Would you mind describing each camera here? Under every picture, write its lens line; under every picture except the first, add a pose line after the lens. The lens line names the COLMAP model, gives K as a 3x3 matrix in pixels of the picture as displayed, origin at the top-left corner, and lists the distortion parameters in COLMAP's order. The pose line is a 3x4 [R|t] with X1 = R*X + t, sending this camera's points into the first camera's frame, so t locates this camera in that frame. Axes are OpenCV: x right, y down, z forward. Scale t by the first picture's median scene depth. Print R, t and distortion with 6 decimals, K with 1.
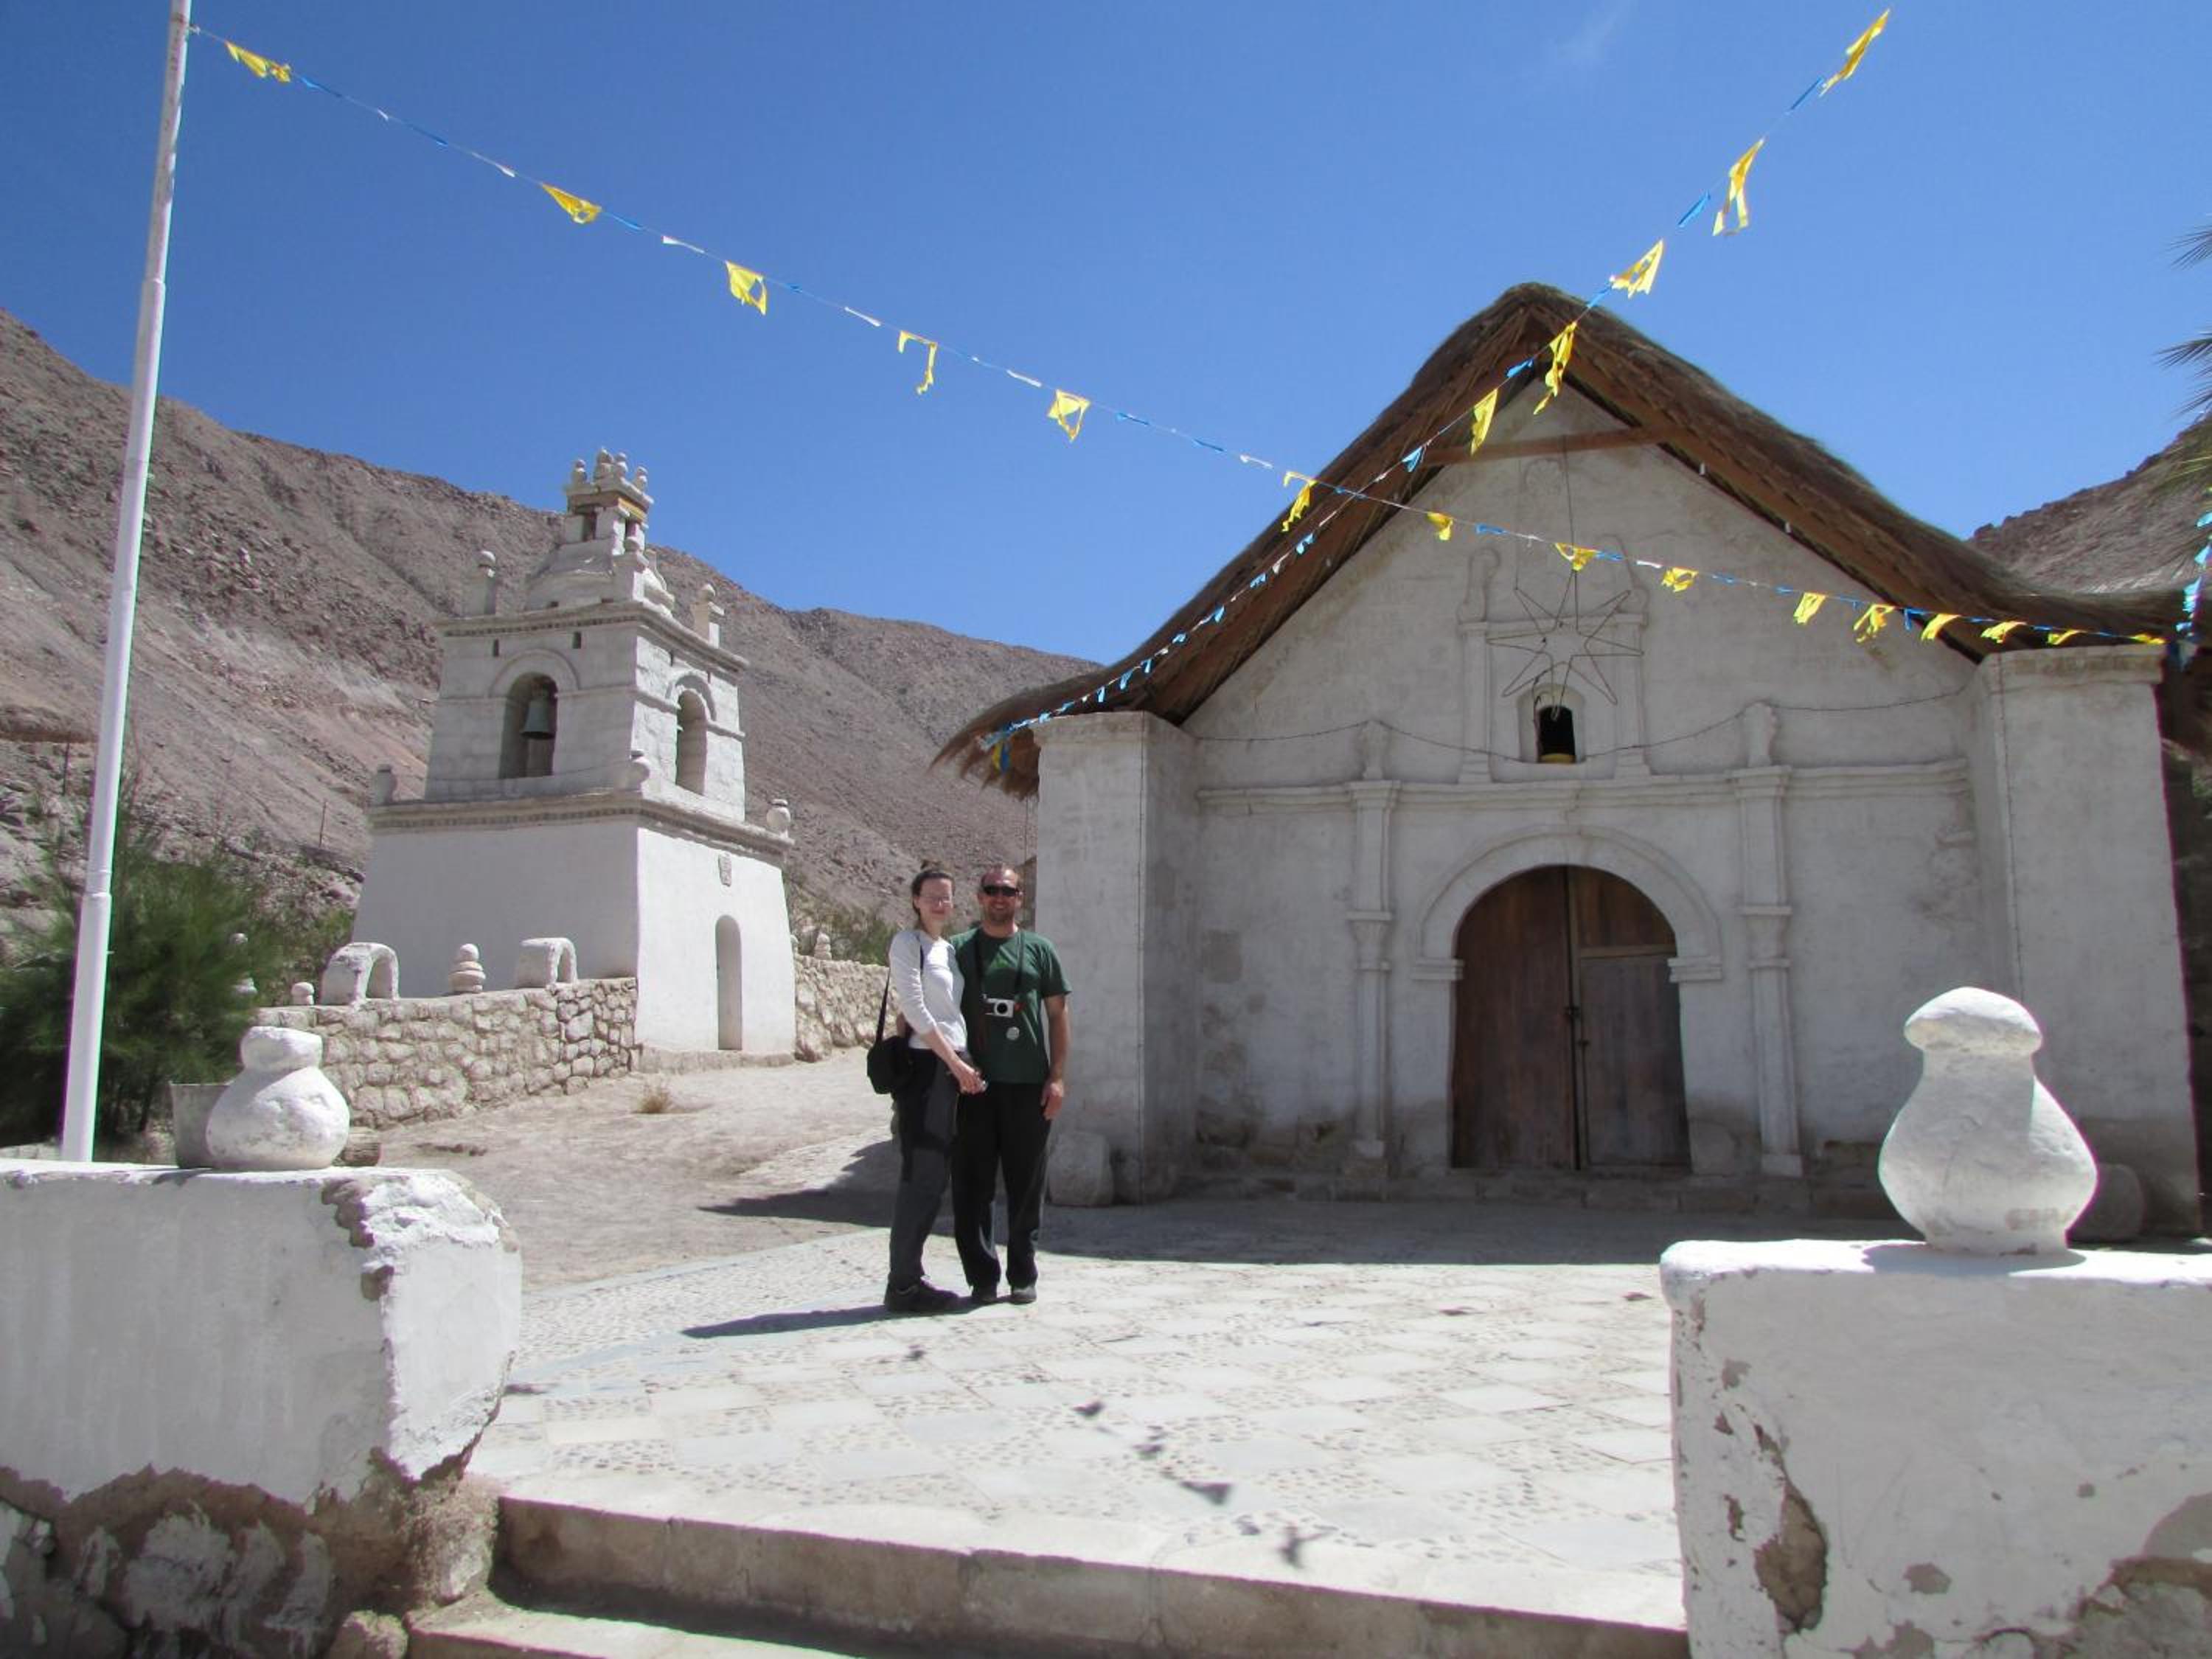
lens RADIAL K [[1569.0, 0, 1123.4], [0, 1569.0, 835.0], [0, 0, 1]] dist [-0.078637, 0.082360]
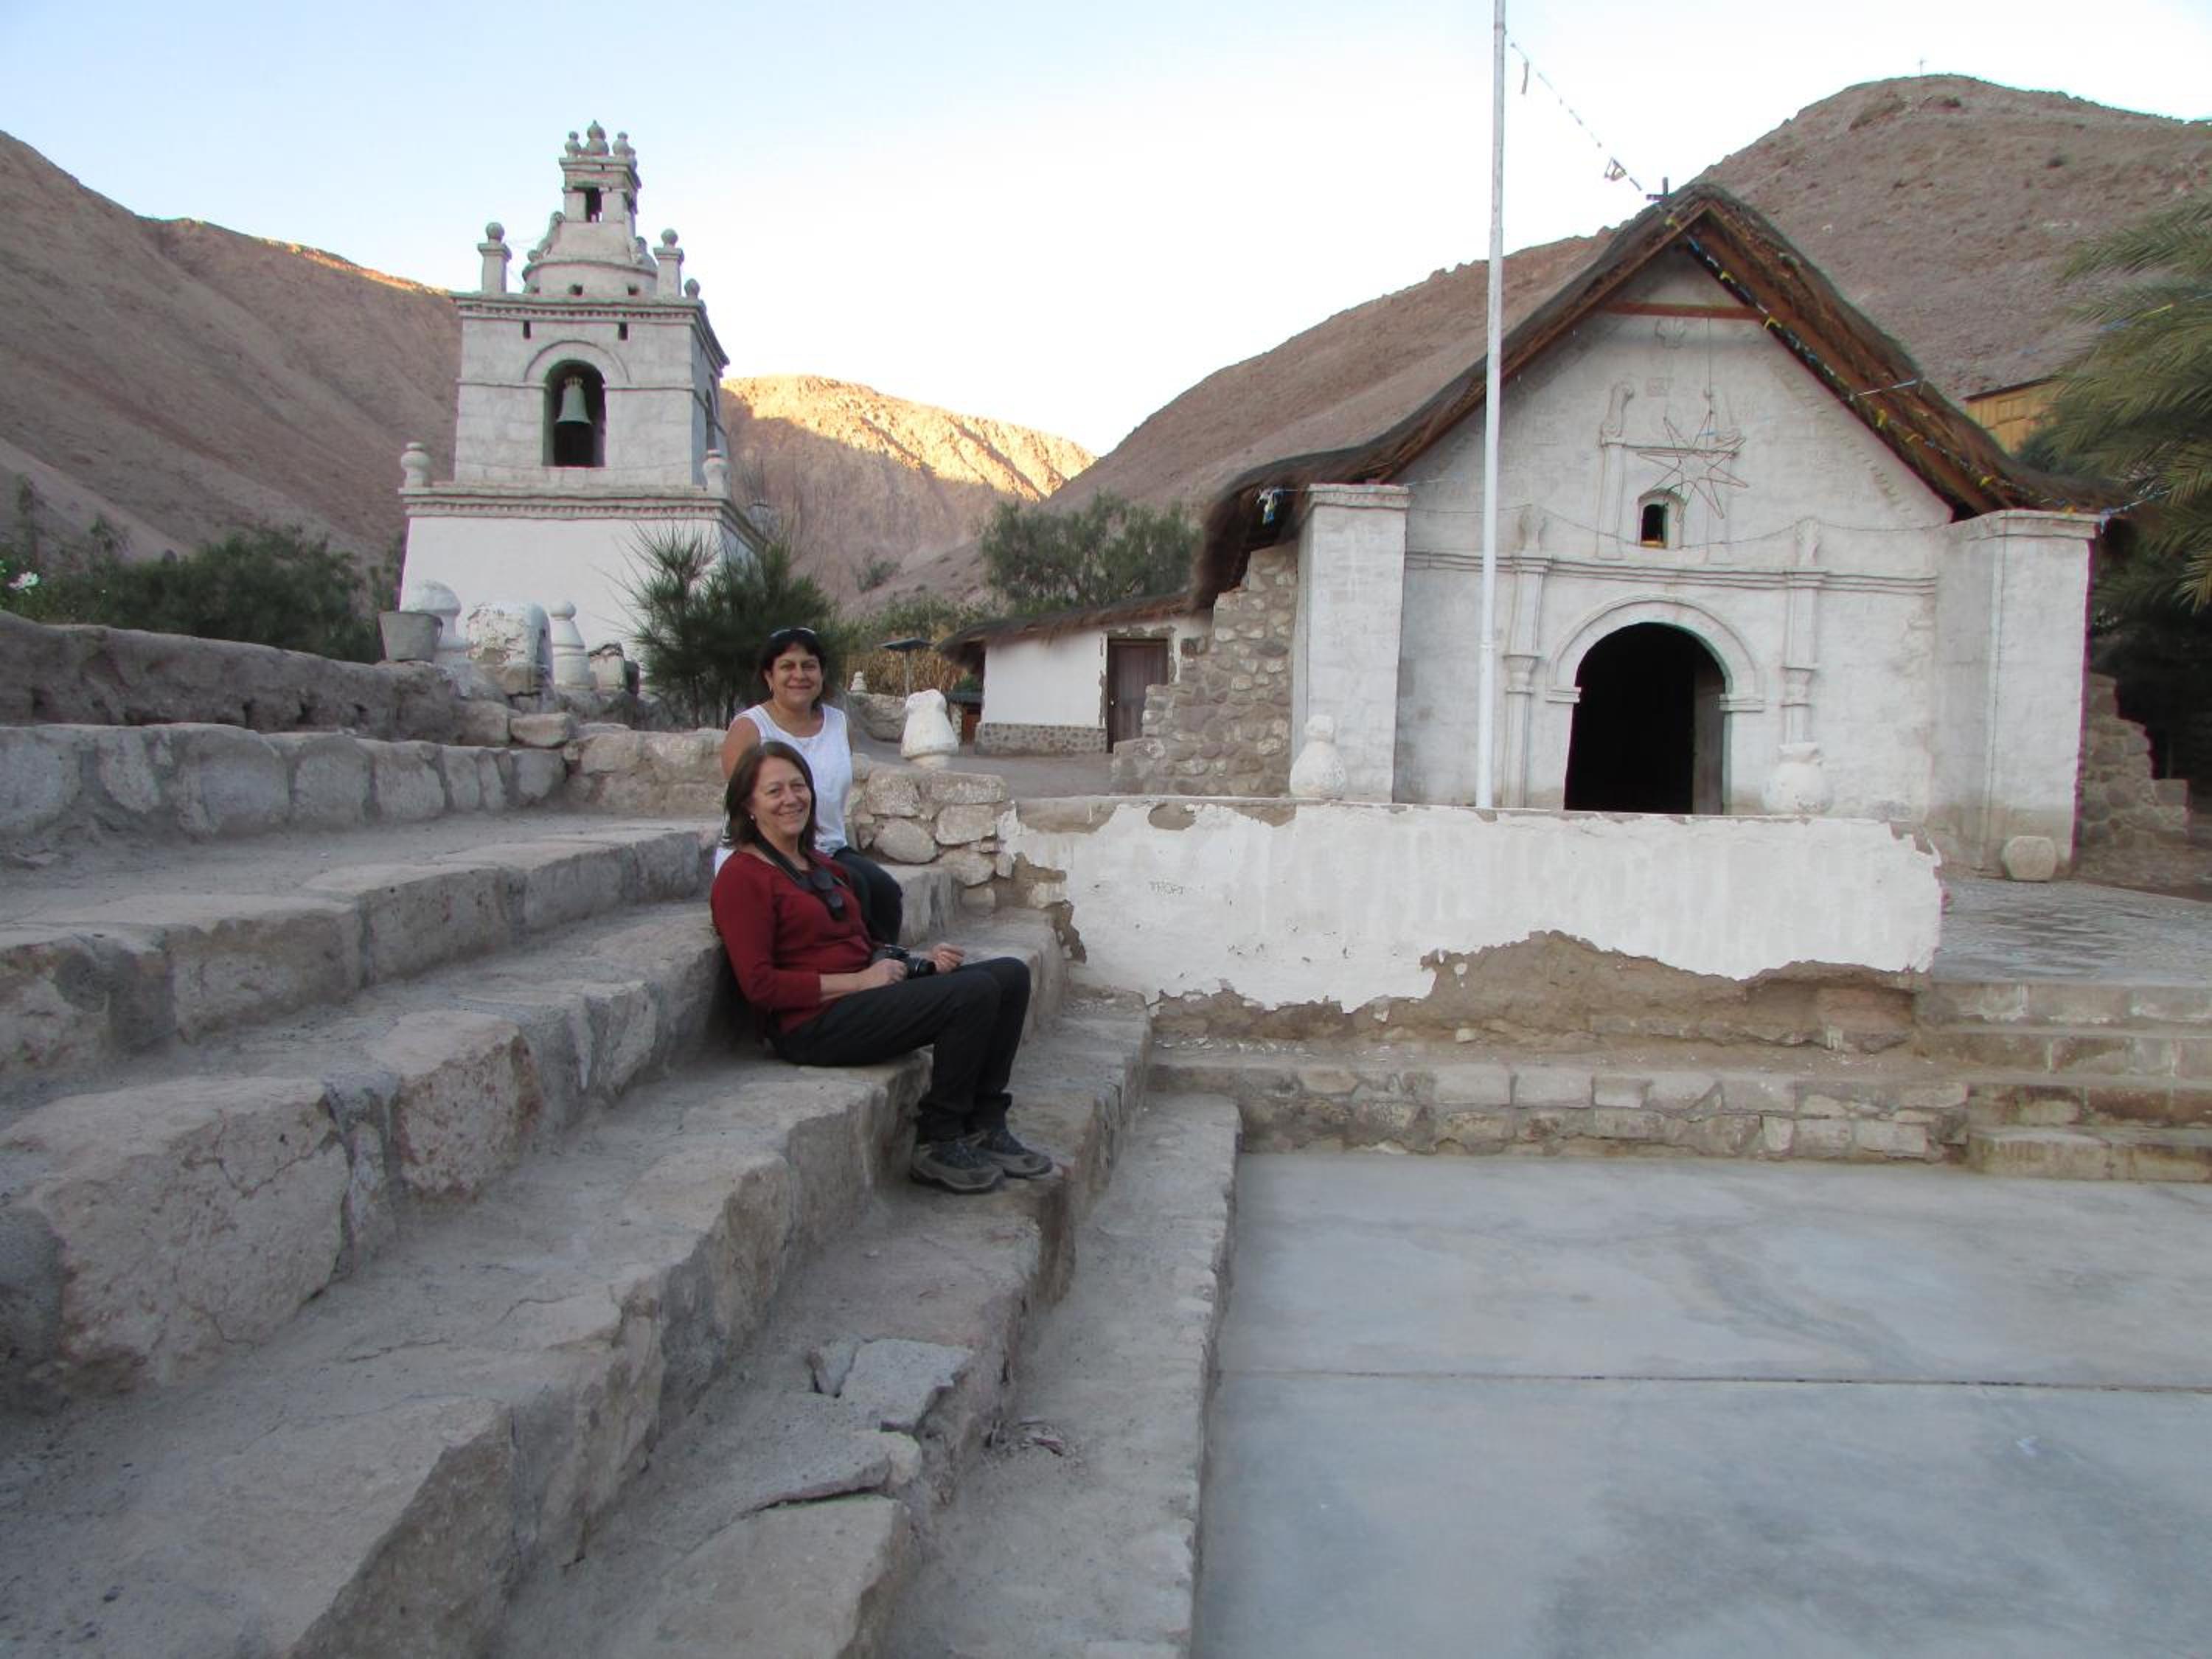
lens RADIAL K [[1569.0, 0, 1123.4], [0, 1569.0, 835.0], [0, 0, 1]] dist [-0.078637, 0.082360]
pose [[0.935926, 0.001199, 0.352194, -0.405435], [-0.067780, 0.981915, 0.176775, -0.004976], [-0.345612, -0.189320, 0.919081, -0.089305]]
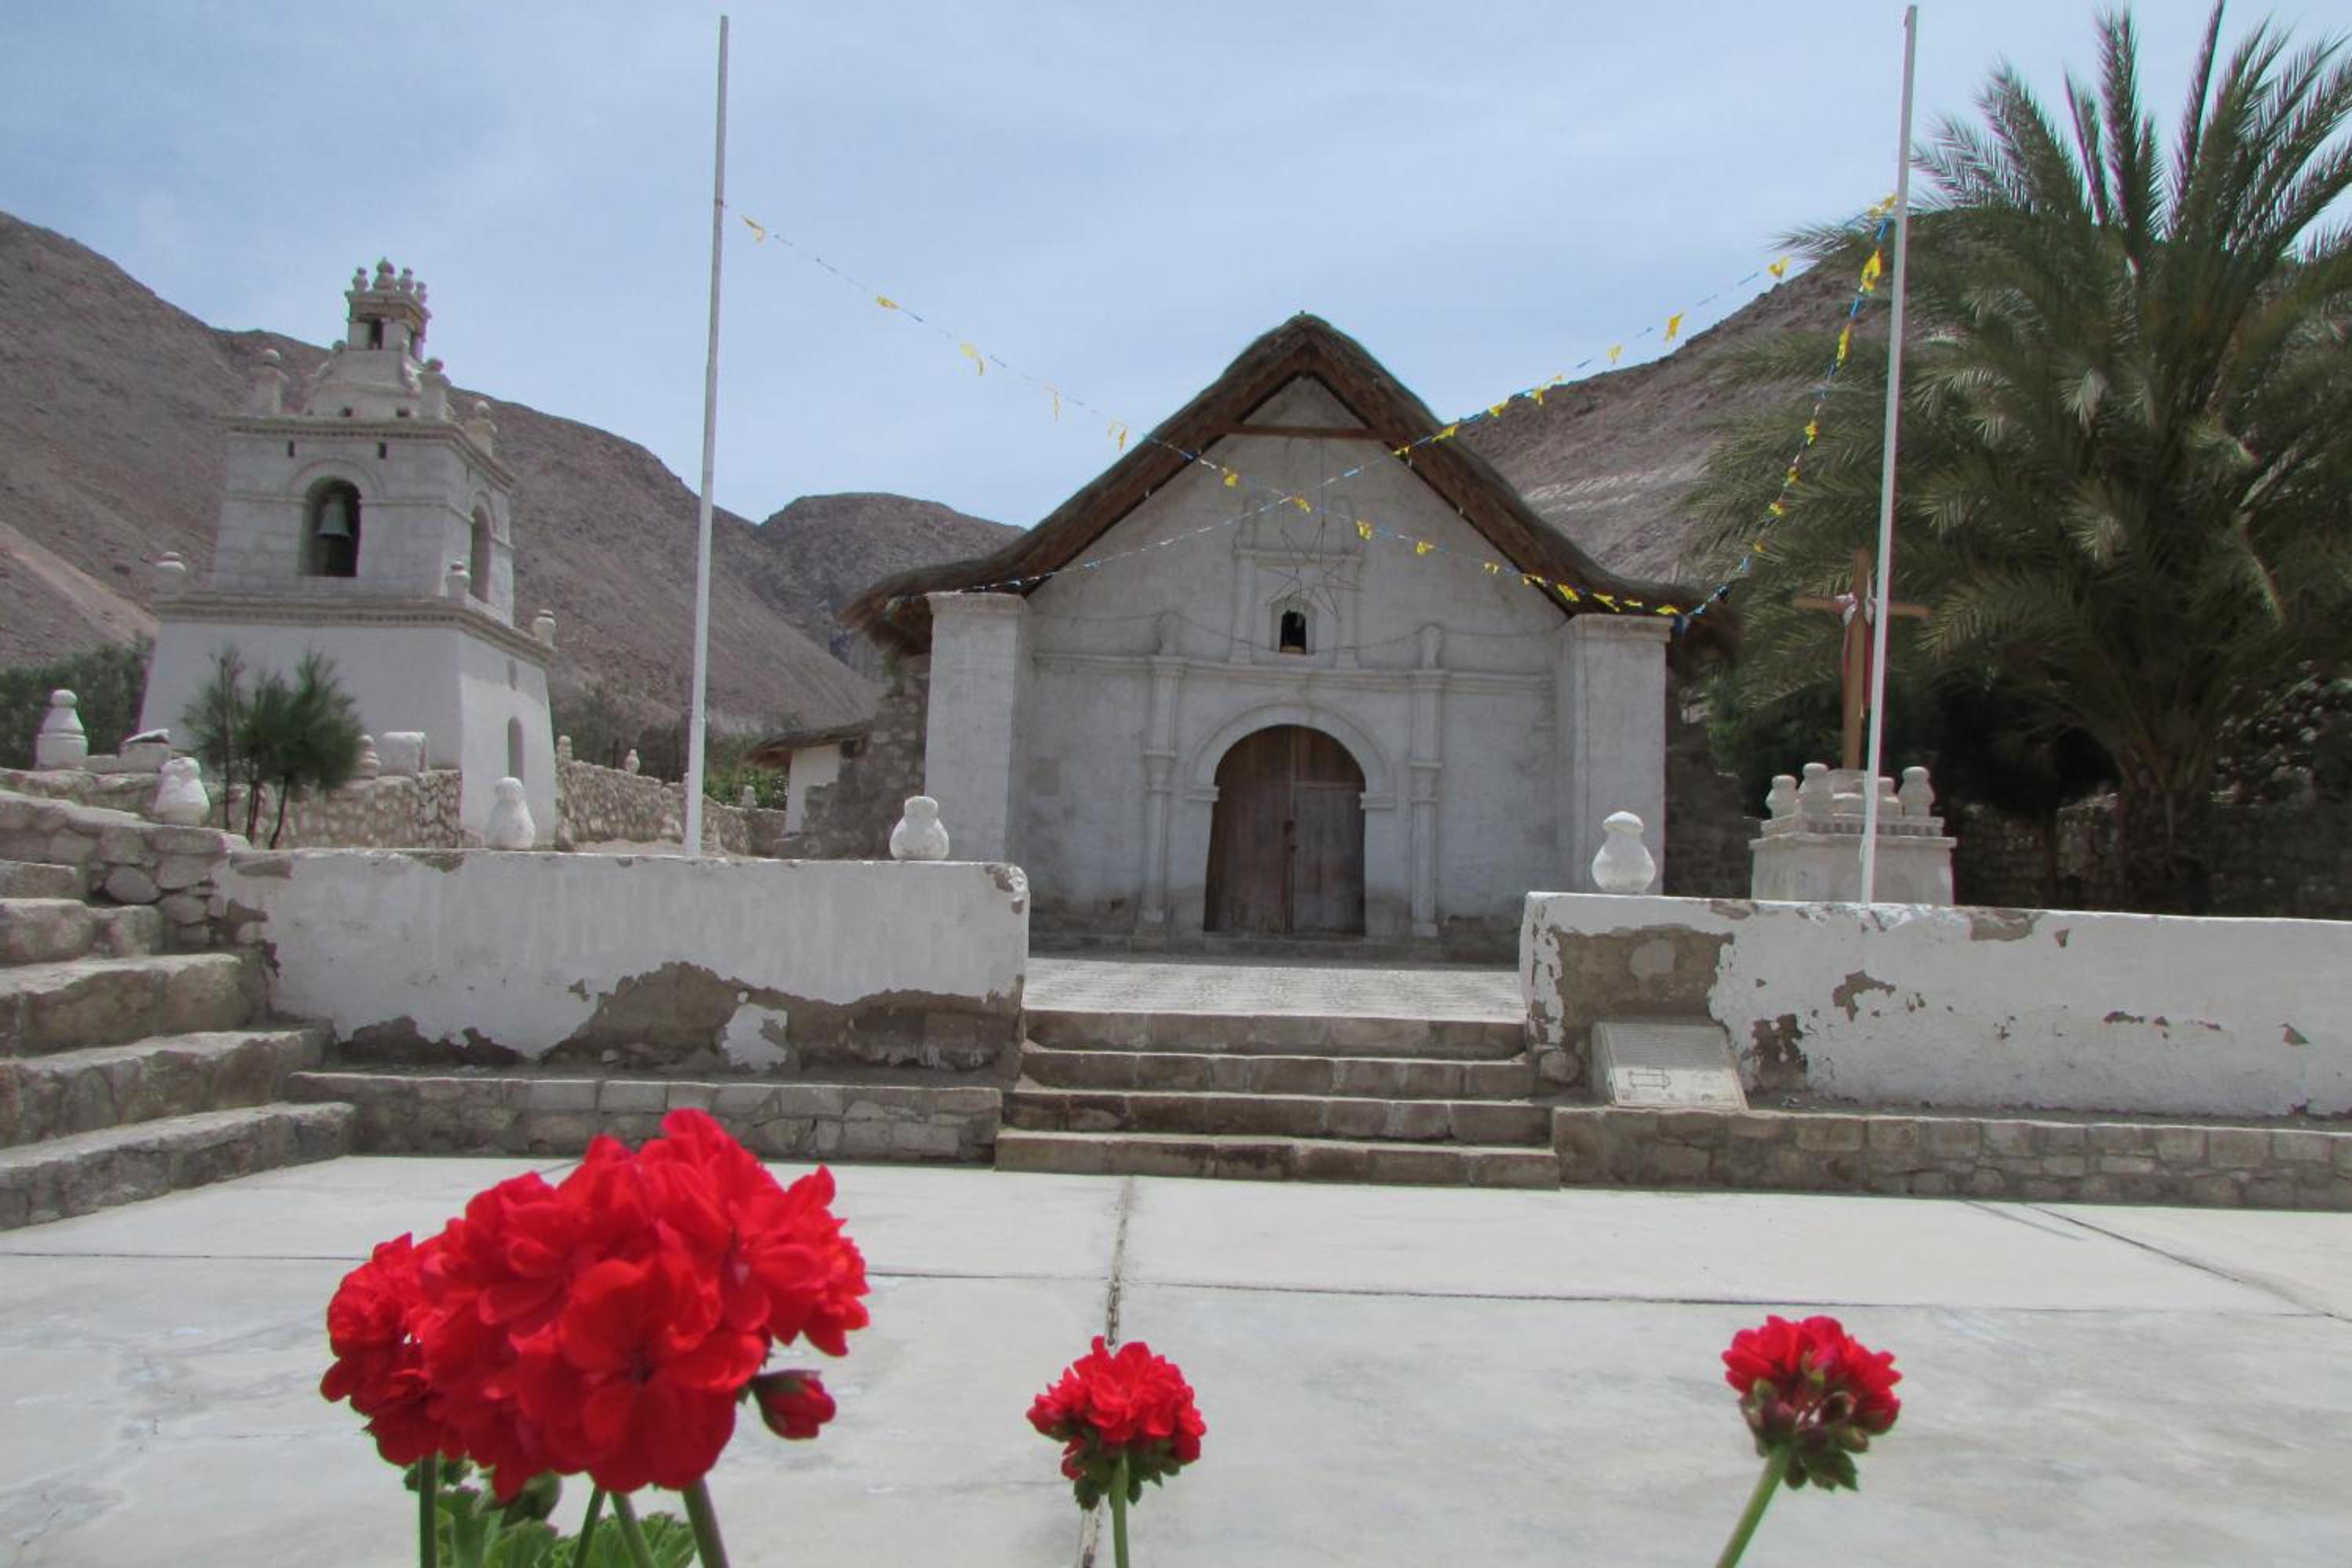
lens RADIAL K [[1664.6, 0, 1176.0], [0, 1664.6, 772.3], [0, 0, 1]] dist [-0.005878, -0.001600]
pose [[0.945368, 0.046007, 0.322742, -0.197603], [-0.069899, 0.995574, 0.062825, -0.016268], [-0.318423, -0.081952, 0.944400, -0.264718]]
